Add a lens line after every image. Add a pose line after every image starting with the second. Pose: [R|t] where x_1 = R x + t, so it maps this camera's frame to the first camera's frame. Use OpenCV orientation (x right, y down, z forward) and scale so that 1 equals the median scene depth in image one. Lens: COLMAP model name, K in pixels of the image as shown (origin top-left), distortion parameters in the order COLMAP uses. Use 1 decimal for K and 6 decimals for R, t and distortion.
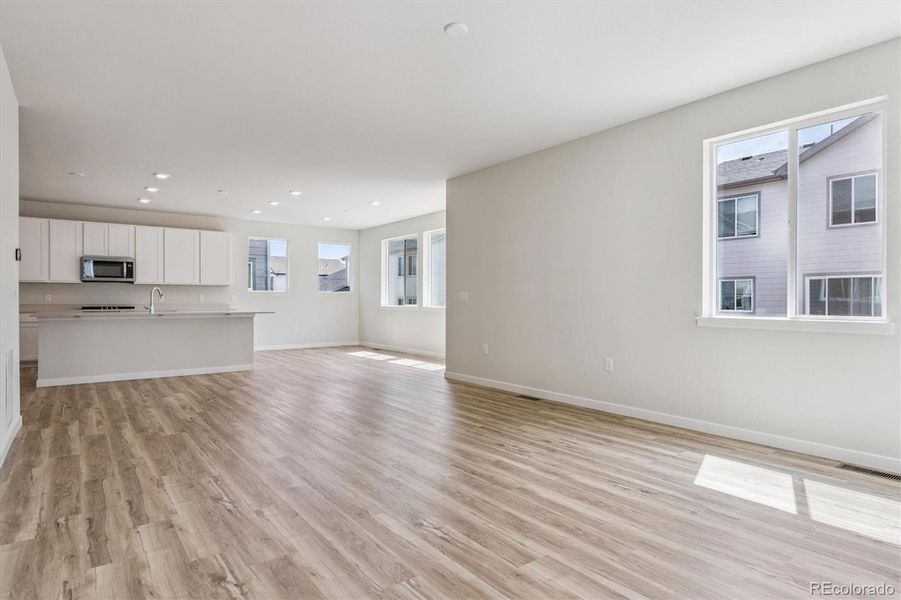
lens RADIAL K [[503.4, 0, 450.5], [0, 503.4, 300.0], [0, 0, 1]] dist [-0.002061, -0.000131]
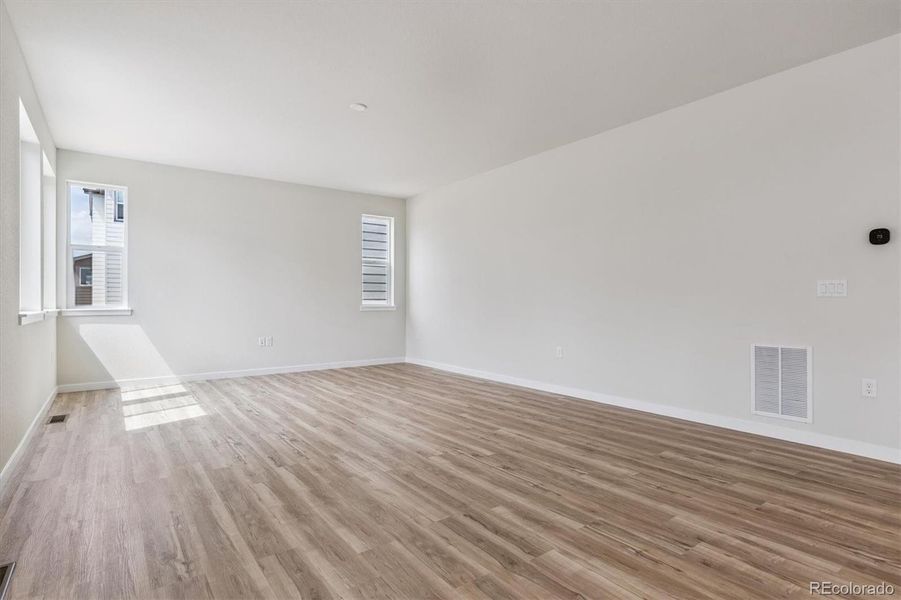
lens RADIAL K [[448.6, 0, 450.5], [0, 448.6, 300.0], [0, 0, 1]] dist [-0.004110, -0.000204]
pose [[-0.999947, -0.000049, 0.010327, -0.242559], [-0.000047, 1.000000, 0.000217, 0.010992], [-0.010327, 0.000216, -0.999947, 2.073732]]
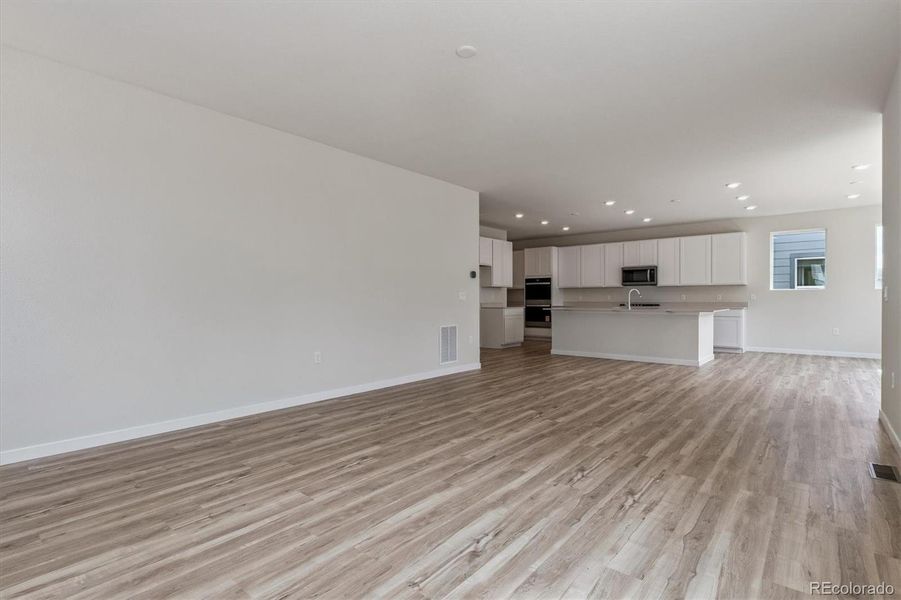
lens RADIAL K [[448.6, 0, 450.5], [0, 448.6, 300.0], [0, 0, 1]] dist [-0.004110, -0.000204]
pose [[0.216910, -0.001672, -0.976190, 0.855055], [-0.000122, 0.999998, -0.001740, 0.009410], [0.976192, 0.000496, 0.216910, 0.690634]]
